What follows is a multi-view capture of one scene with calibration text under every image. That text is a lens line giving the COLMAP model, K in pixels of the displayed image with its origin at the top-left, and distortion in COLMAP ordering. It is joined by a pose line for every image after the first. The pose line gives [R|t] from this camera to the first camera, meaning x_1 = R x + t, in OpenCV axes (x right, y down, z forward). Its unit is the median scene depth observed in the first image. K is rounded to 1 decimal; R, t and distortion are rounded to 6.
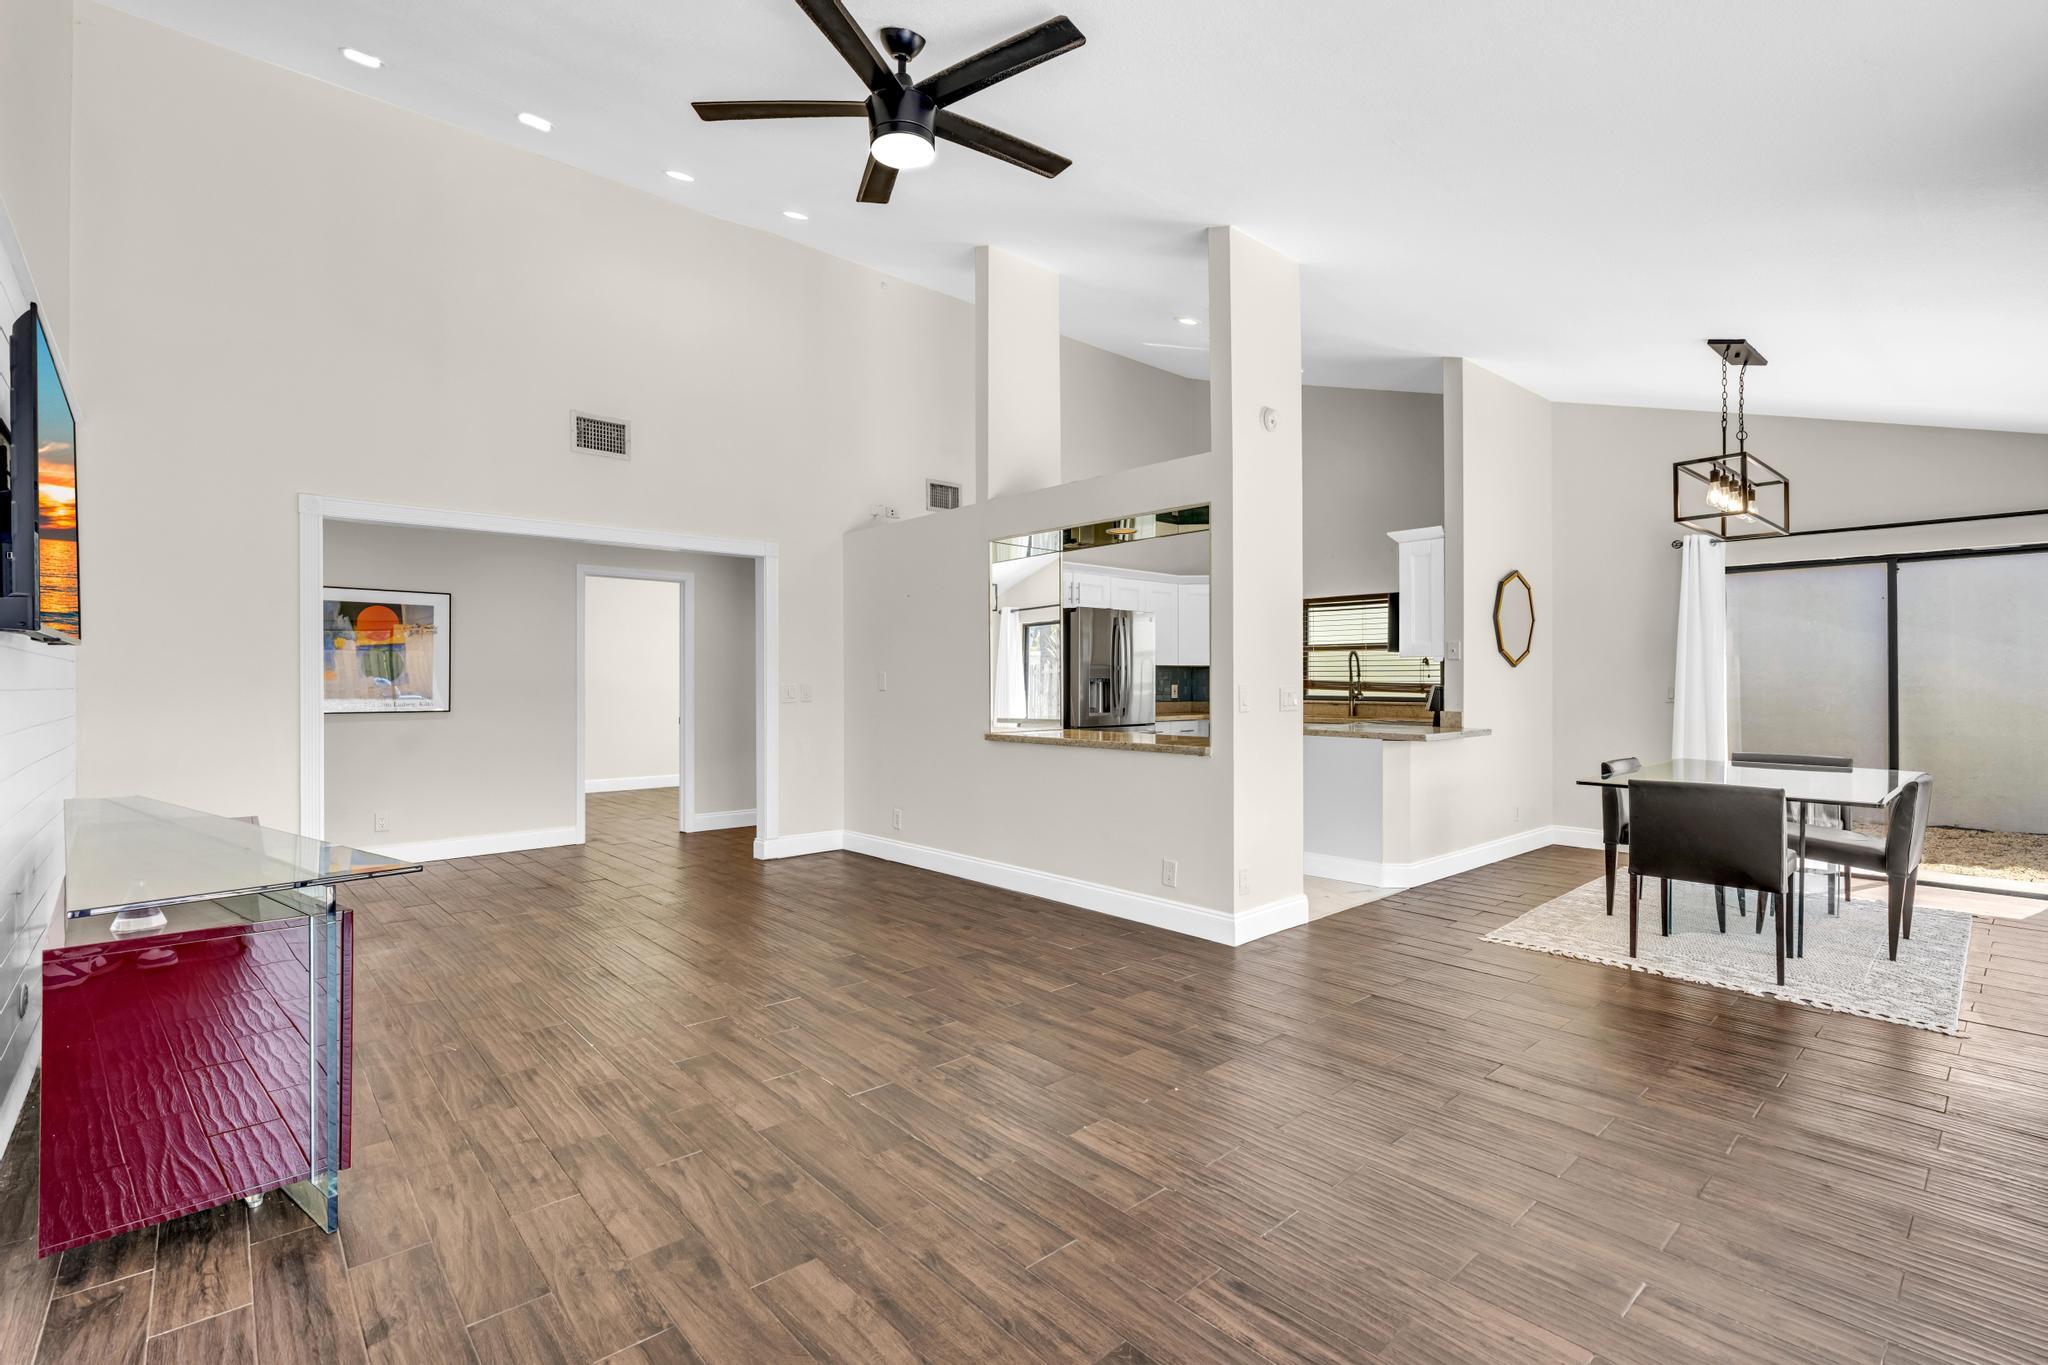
lens RADIAL K [[929.7, 0, 1018.4], [0, 929.7, 675.7], [0, 0, 1]] dist [0.001904, 0.000316]
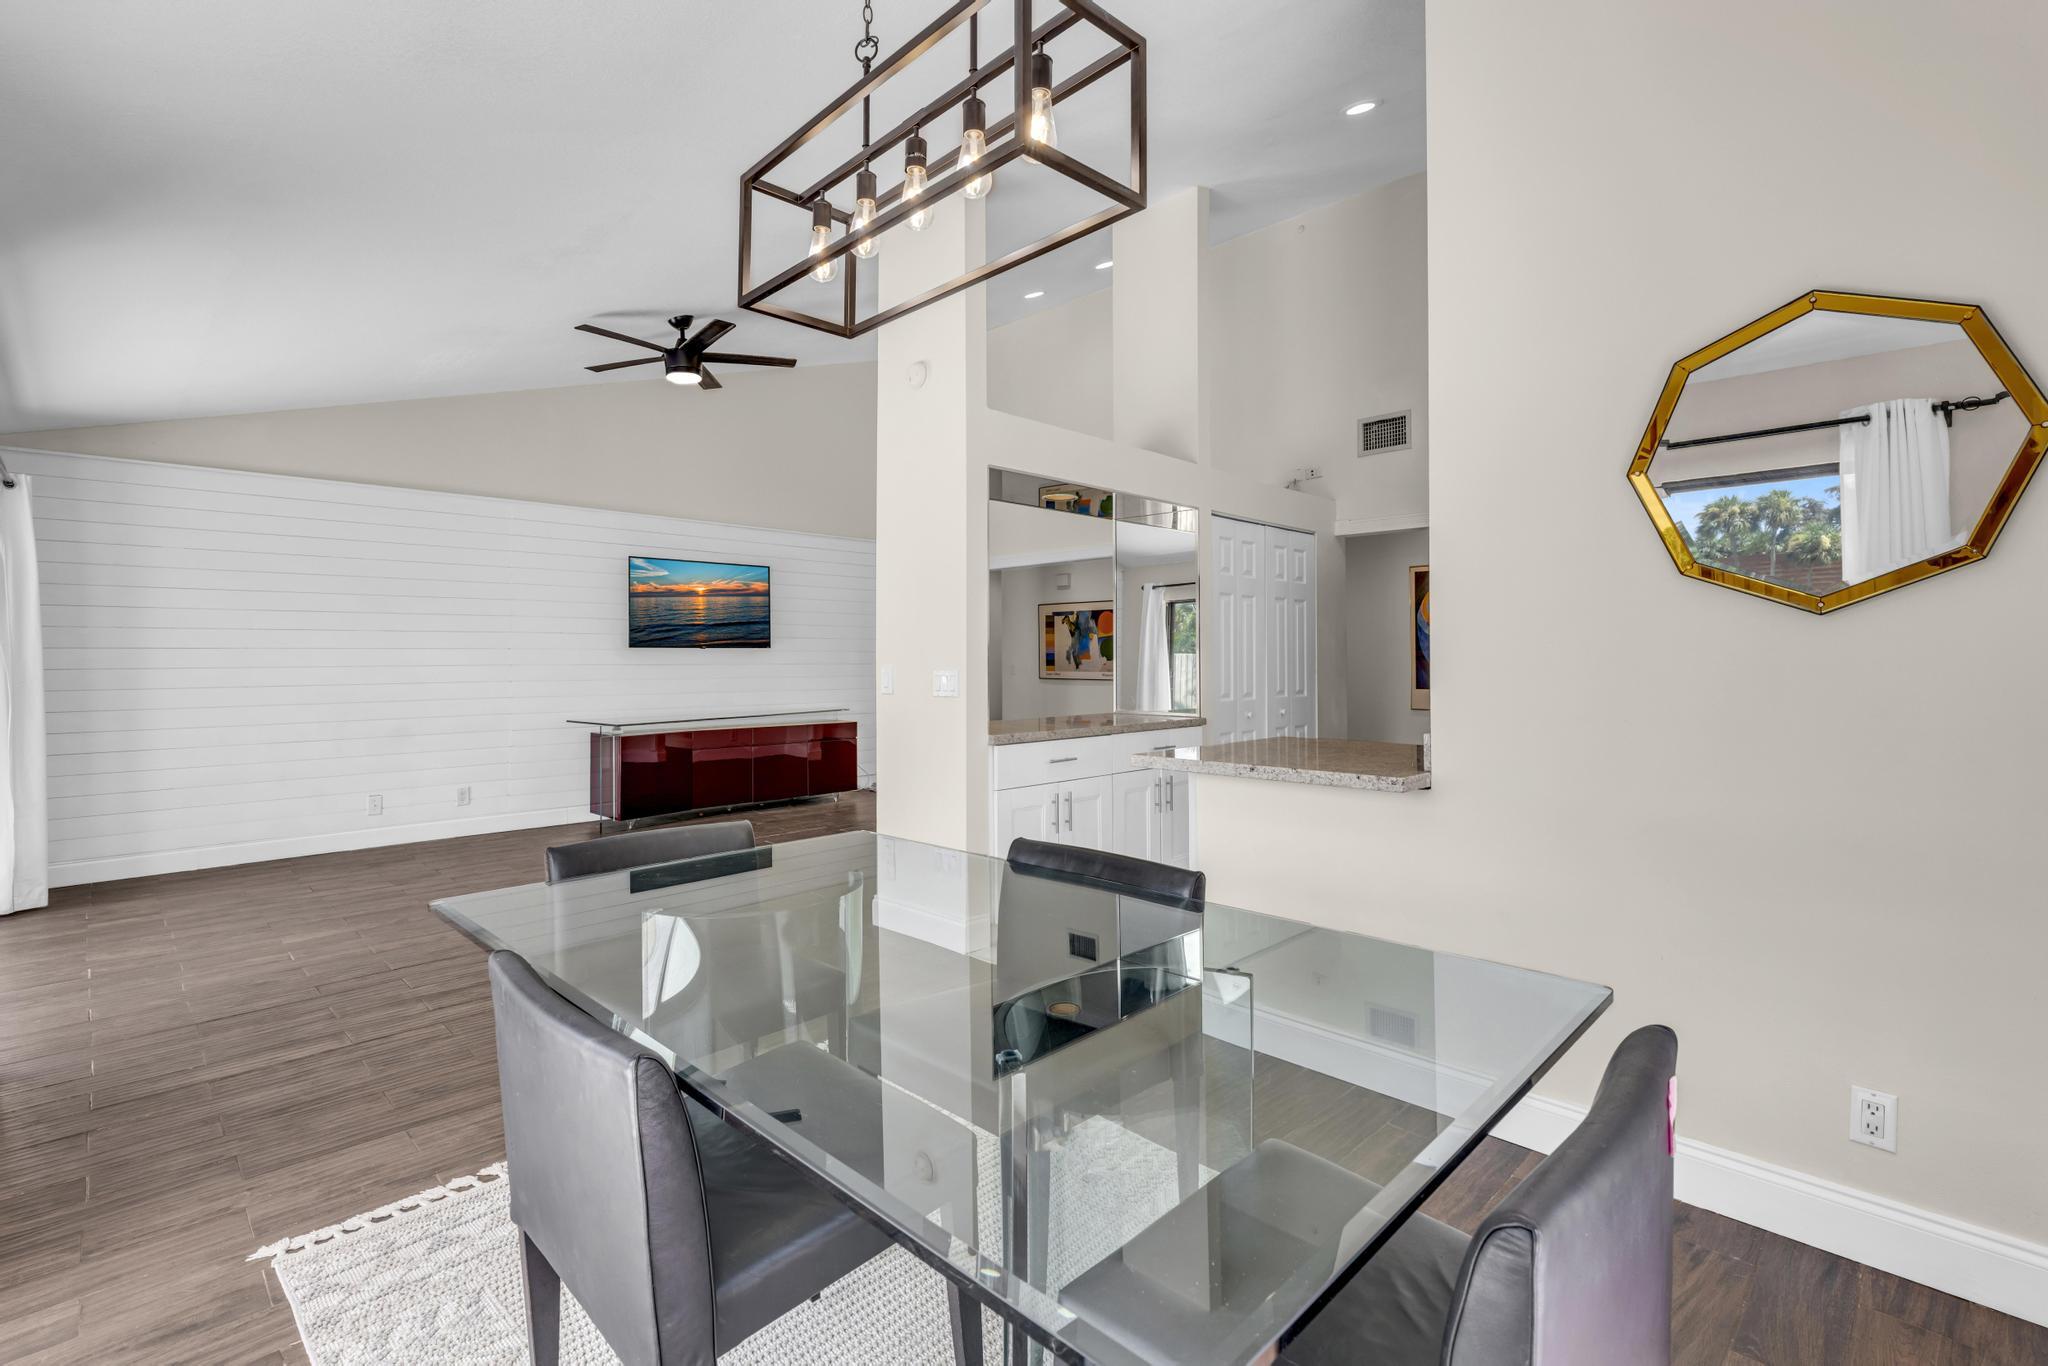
lens RADIAL K [[929.7, 0, 1018.4], [0, 929.7, 676.2], [0, 0, 1]] dist [0.001904, 0.000316]
pose [[0.052777, 0.013902, -0.998510, 0.877977], [0.012685, 0.999813, 0.014590, 0.003002], [0.998526, -0.013436, 0.052591, 0.775020]]
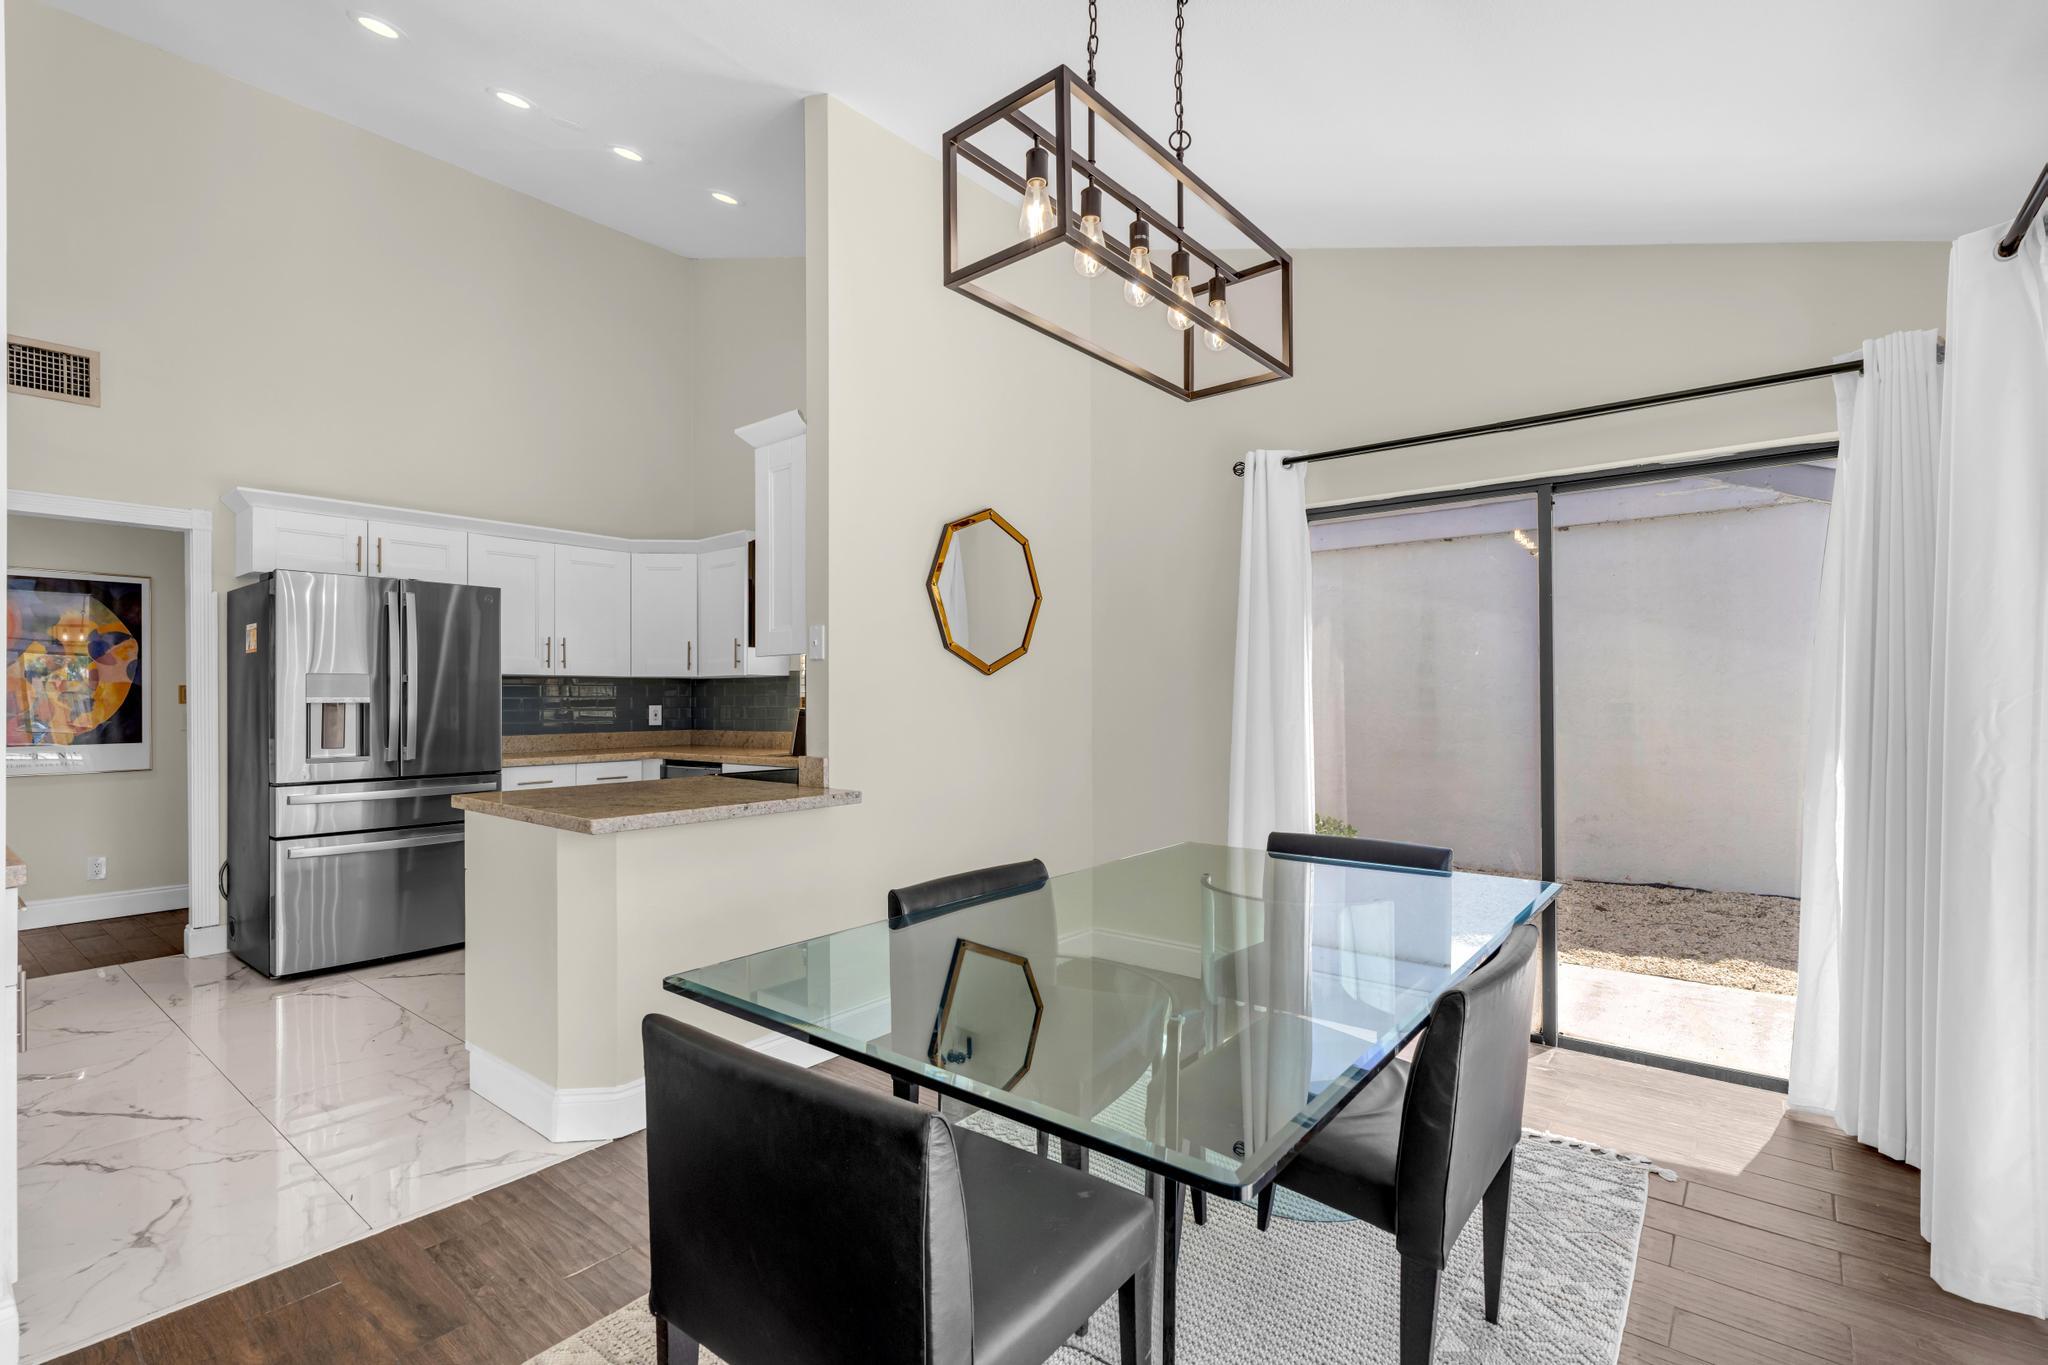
lens RADIAL K [[939.9, 0, 989.4], [0, 939.9, 694.7], [0, 0, 1]] dist [-0.000657, 0.000041]
pose [[0.989739, -0.005454, 0.142784, 0.486670], [0.005223, 0.999984, 0.001993, 0.002017], [-0.142793, -0.001227, 0.989752, 0.446841]]
